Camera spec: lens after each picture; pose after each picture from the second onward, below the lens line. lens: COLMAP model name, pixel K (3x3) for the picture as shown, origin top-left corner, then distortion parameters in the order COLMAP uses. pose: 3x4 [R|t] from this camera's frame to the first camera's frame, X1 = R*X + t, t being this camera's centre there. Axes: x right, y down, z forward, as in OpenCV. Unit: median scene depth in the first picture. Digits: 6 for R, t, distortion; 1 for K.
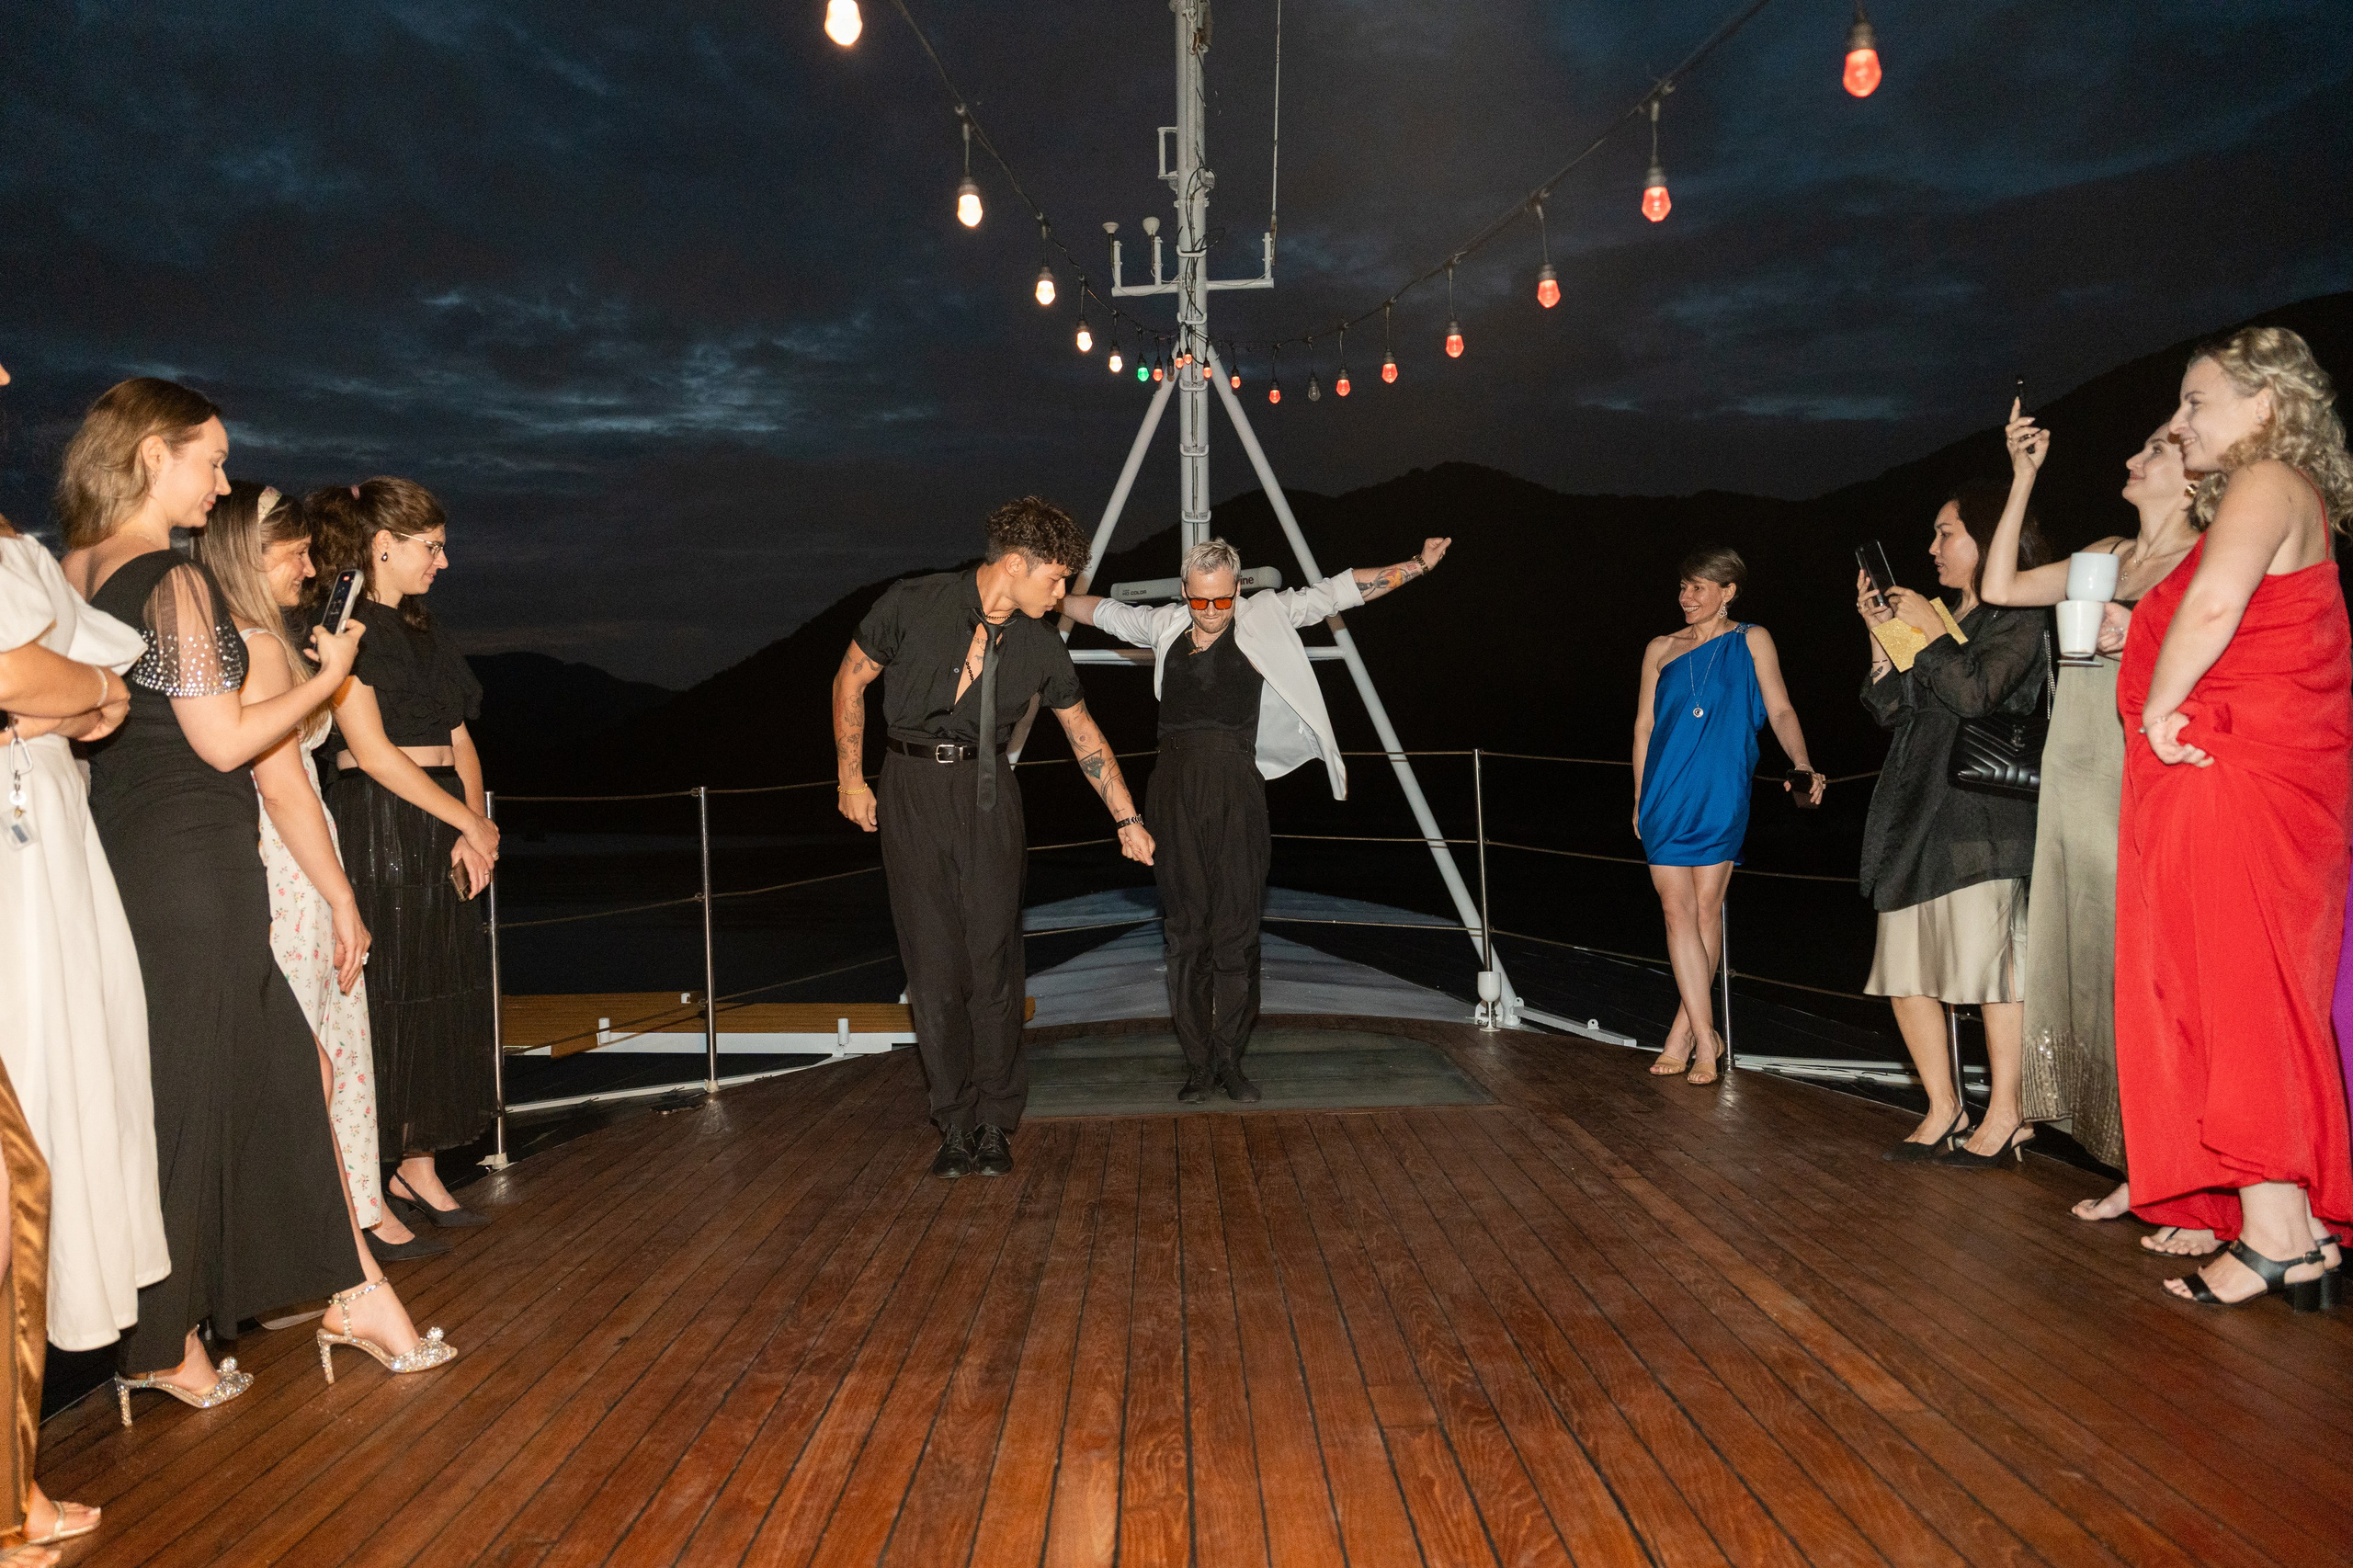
lens RADIAL K [[1623.5, 0, 1196.2], [0, 1623.5, 747.1], [0, 0, 1]] dist [-0.006965, 0.011962]
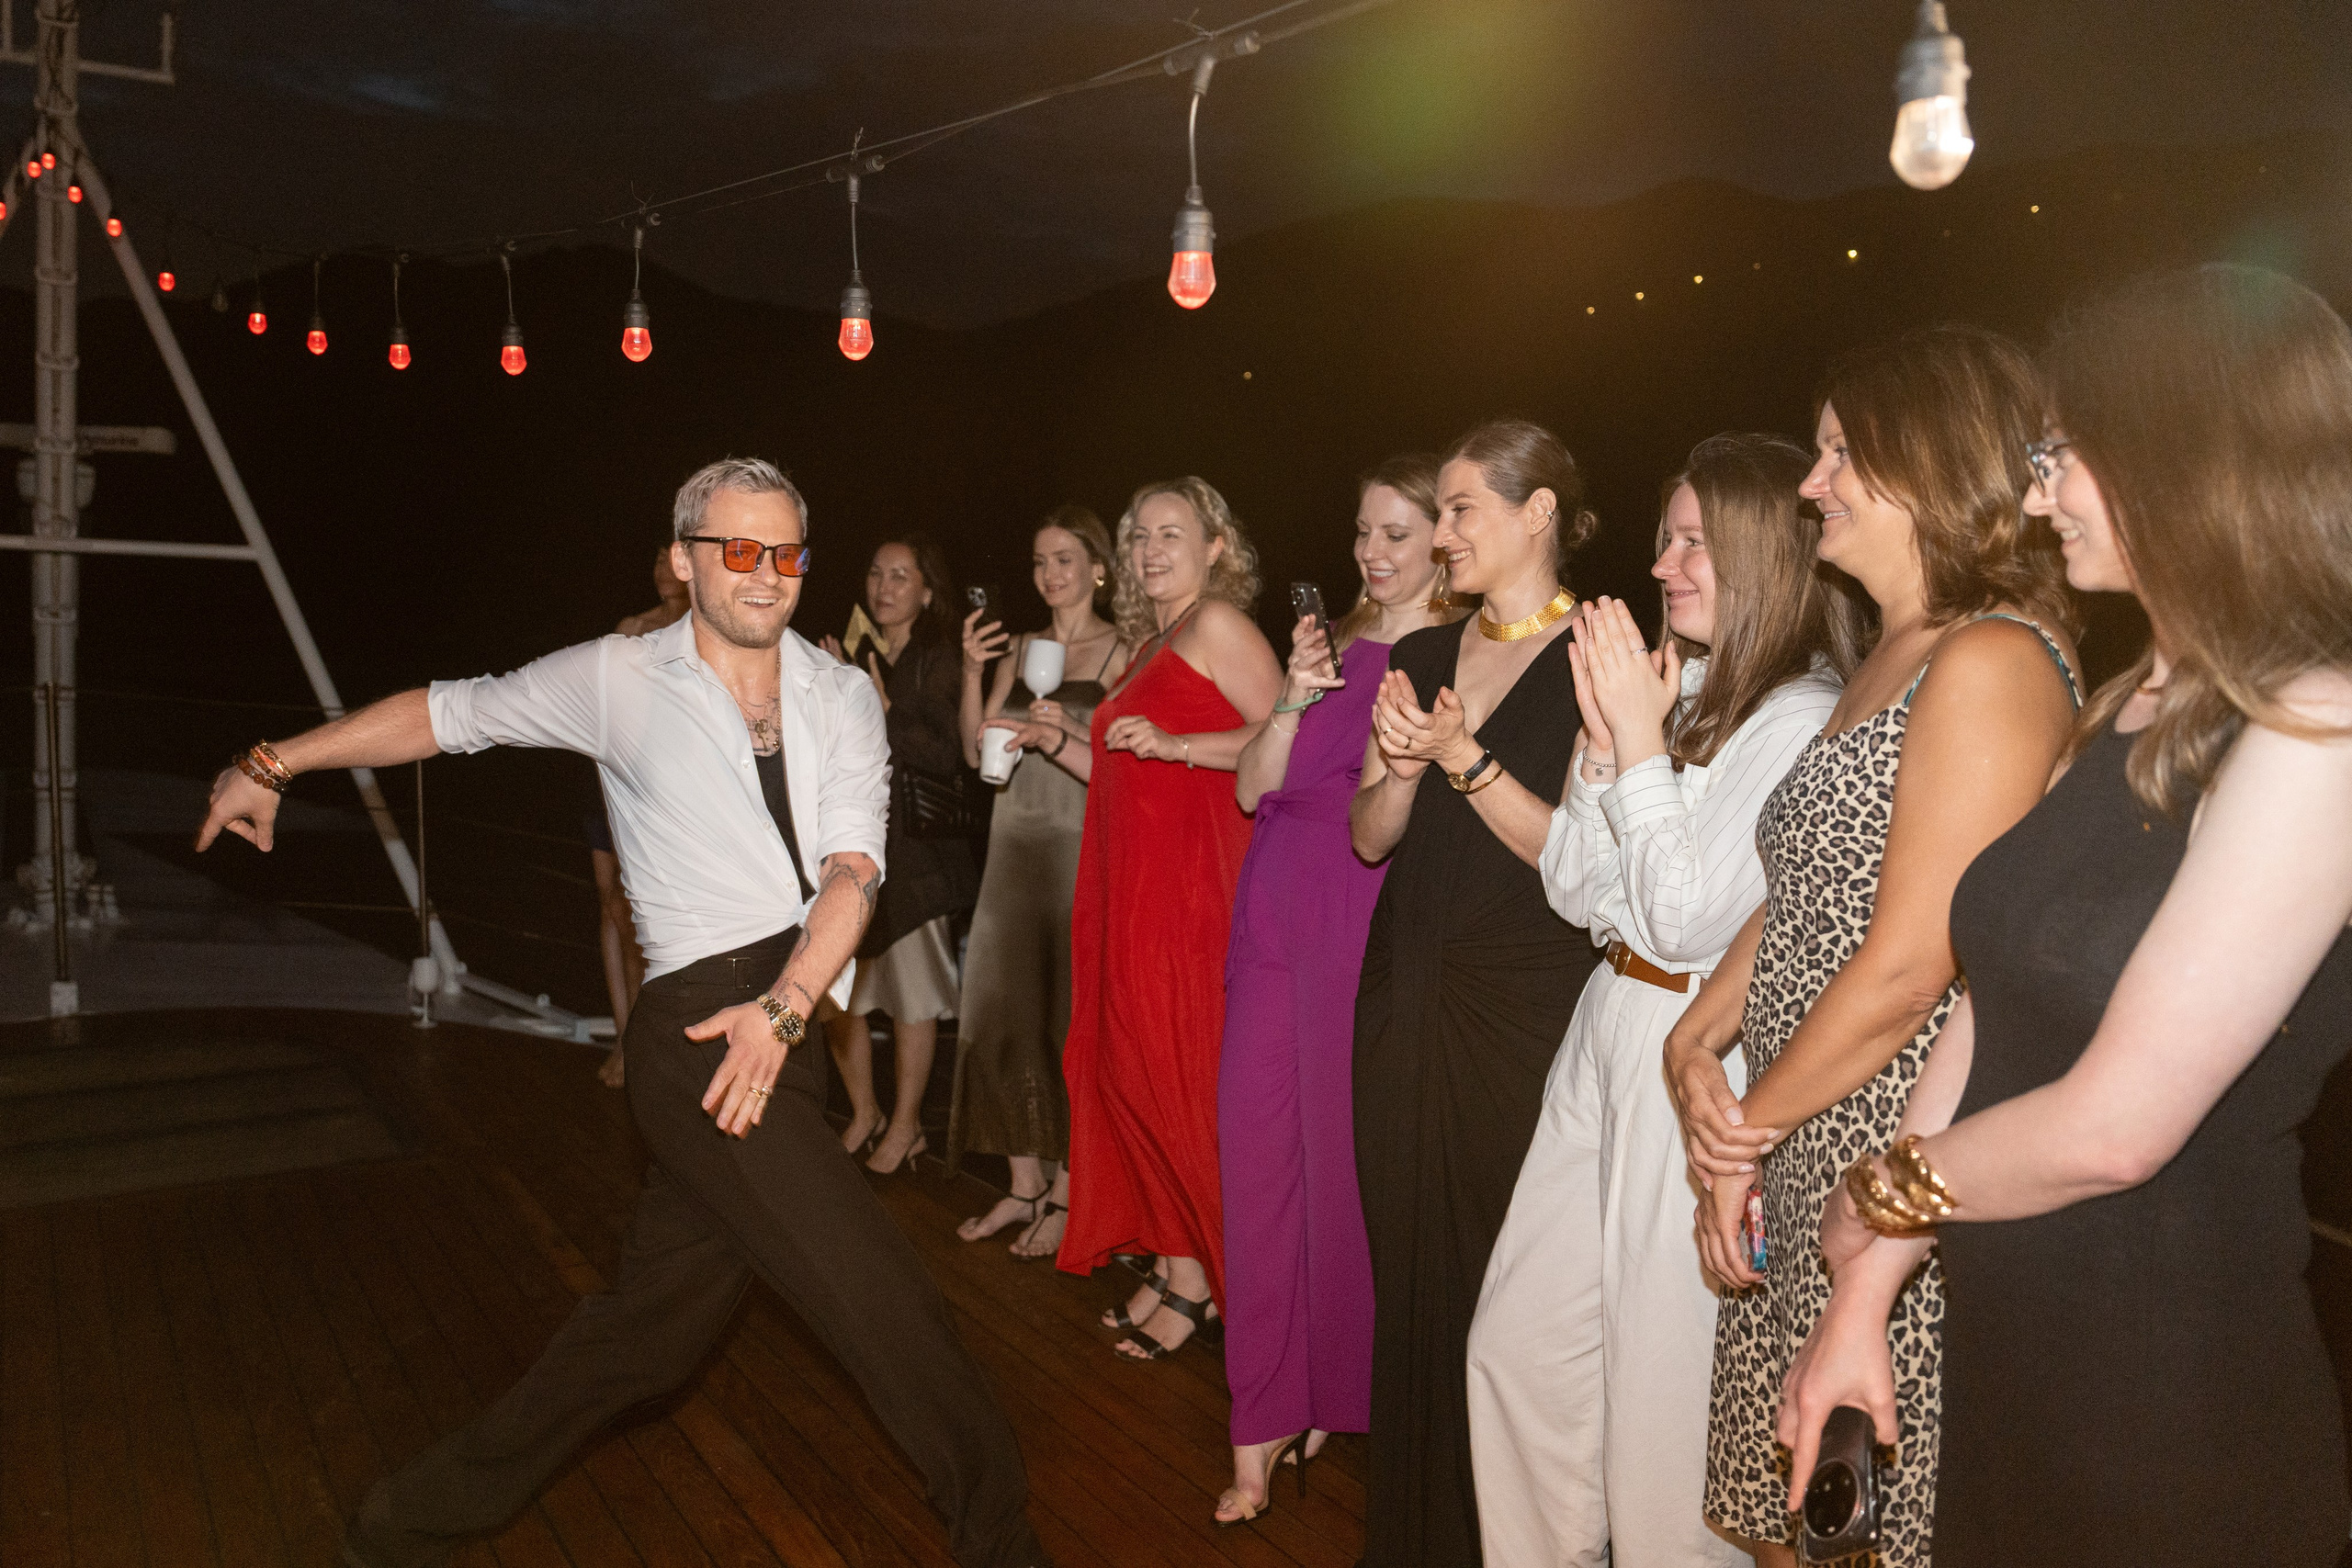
lens RADIAL K [[1735.2, 0, 1072.7], [0, 1735.2, 749.8], [0, 0, 1]] dist [0.008594, -0.008831]
pose [[0.862810, 0.015507, 0.505291, 0.010196], [-0.049592, 0.997305, 0.054074, -0.136143], [-0.503090, -0.071713, 0.861253, 0.033741]]
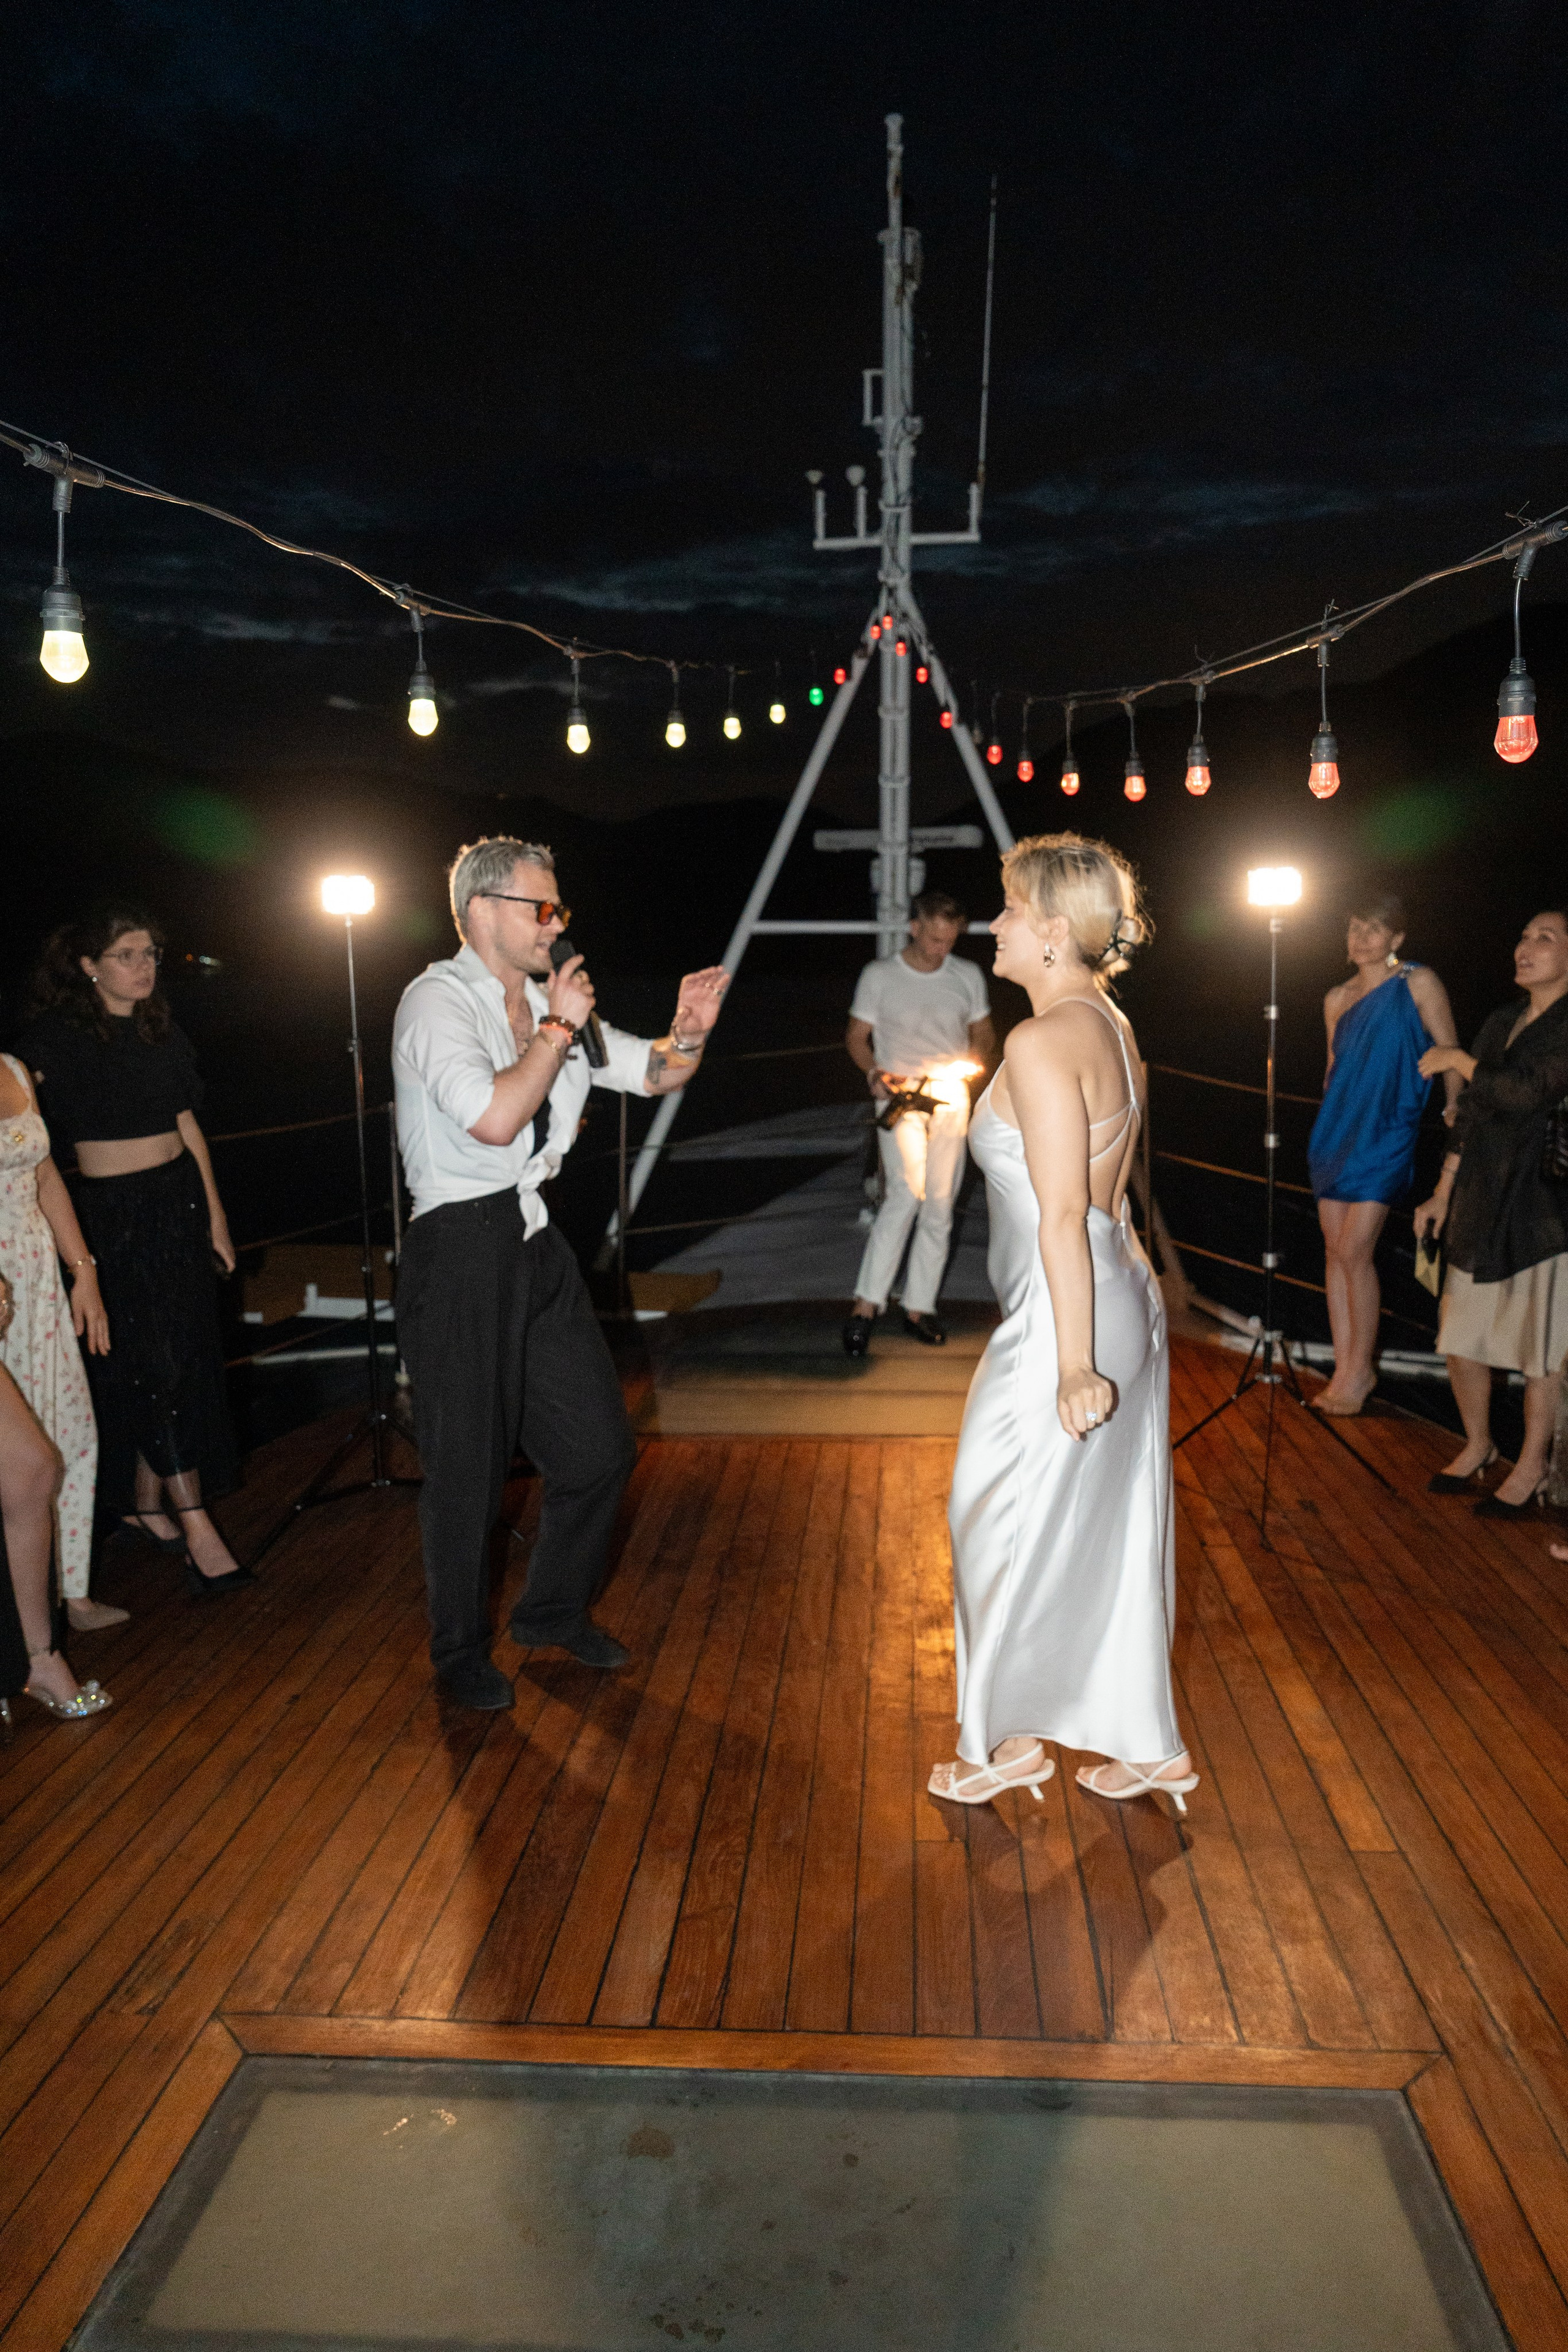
lens RADIAL K [[1622.9, 0, 795.6], [0, 1622.9, 1143.0], [0, 0, 1]] dist [-0.006965, 0.011962]
pose [[0.997436, 0.024150, -0.067370, 0.072661], [-0.016824, 0.994088, 0.107266, -0.157722], [0.069562, -0.105858, 0.991945, -0.087109]]
